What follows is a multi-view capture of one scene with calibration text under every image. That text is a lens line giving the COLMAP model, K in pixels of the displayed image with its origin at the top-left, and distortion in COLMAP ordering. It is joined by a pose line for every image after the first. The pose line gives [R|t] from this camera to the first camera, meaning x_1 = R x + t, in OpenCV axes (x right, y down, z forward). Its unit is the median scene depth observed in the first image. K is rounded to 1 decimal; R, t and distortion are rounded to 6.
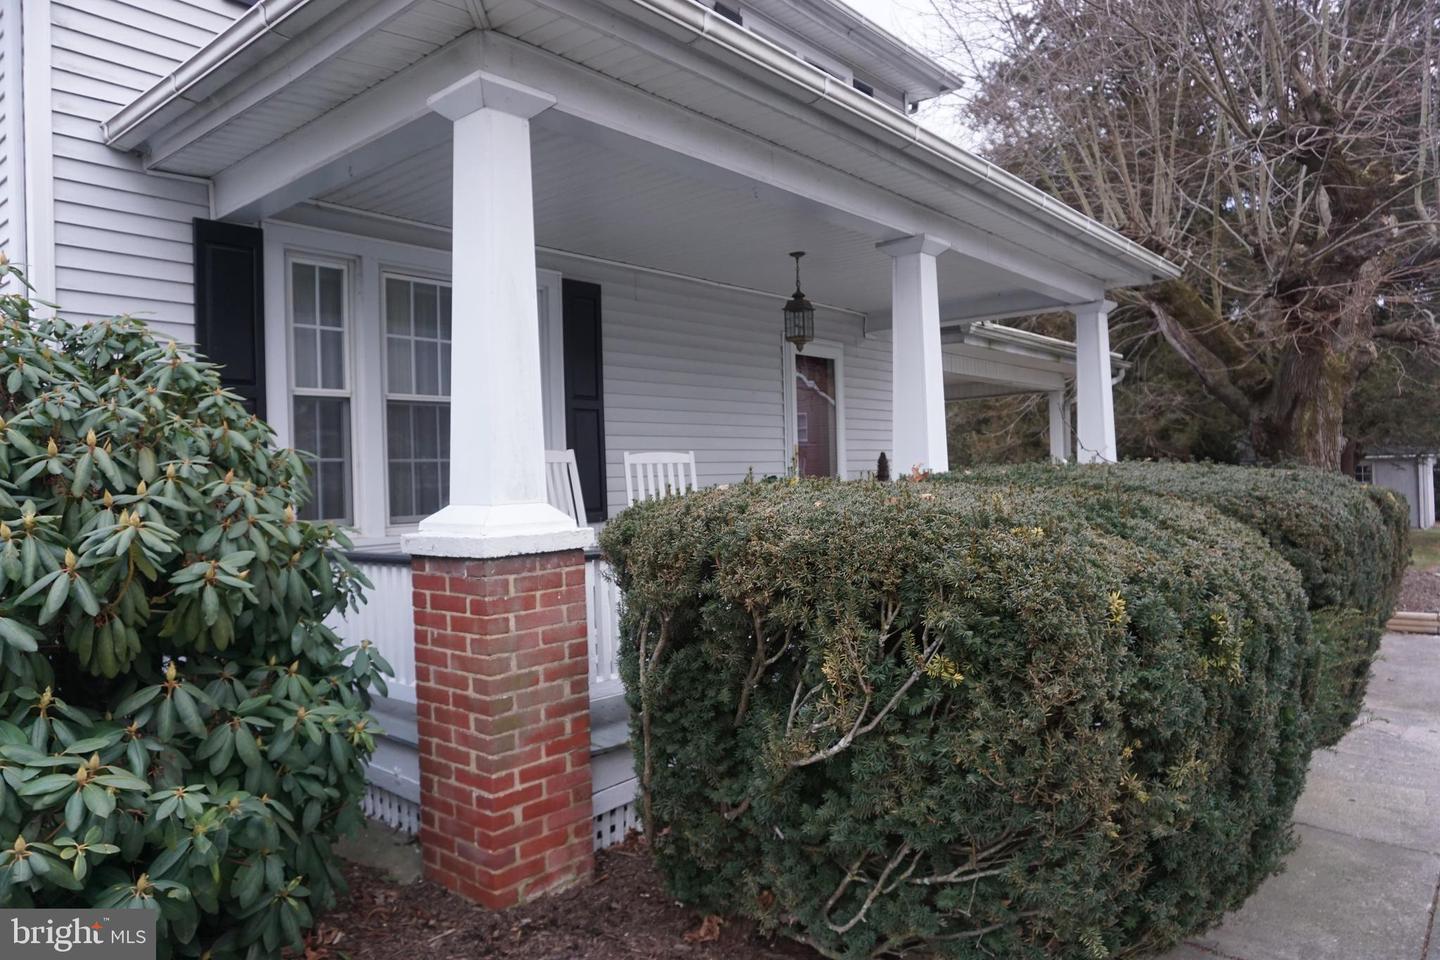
lens RADIAL K [[960.9, 0, 710.7], [0, 960.9, 474.8], [0, 0, 1]] dist [-0.049442, 0.036939]
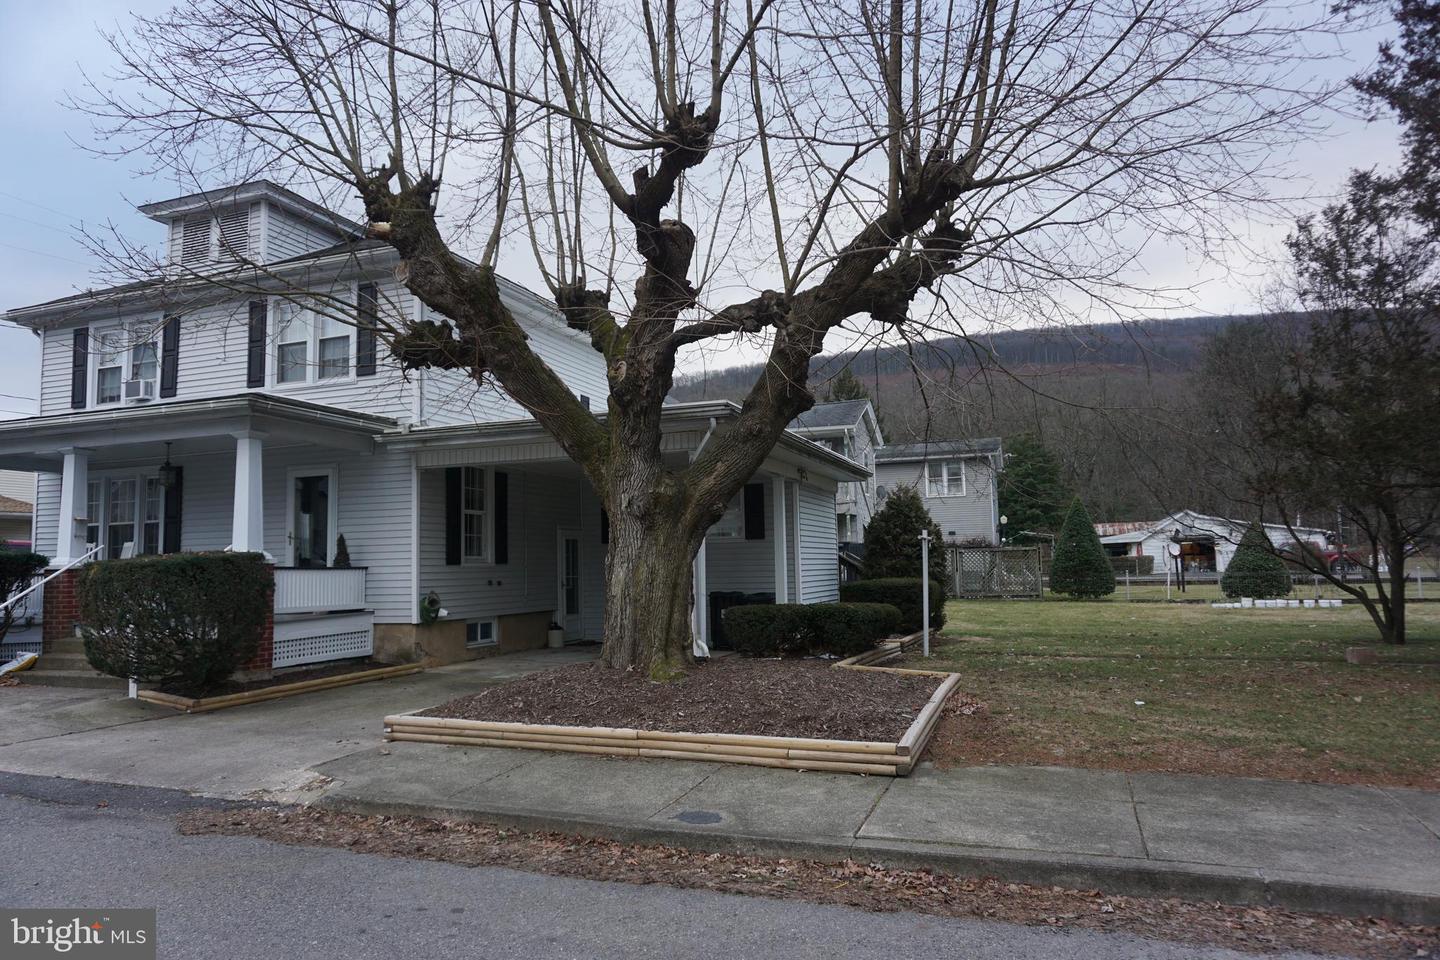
lens RADIAL K [[960.9, 0, 710.7], [0, 960.9, 474.8], [0, 0, 1]] dist [-0.049442, 0.036939]
pose [[0.347215, -0.067859, -0.935327, 2.471106], [0.020835, 0.997690, -0.064650, -0.009495], [0.937554, 0.002960, 0.347826, 1.436421]]
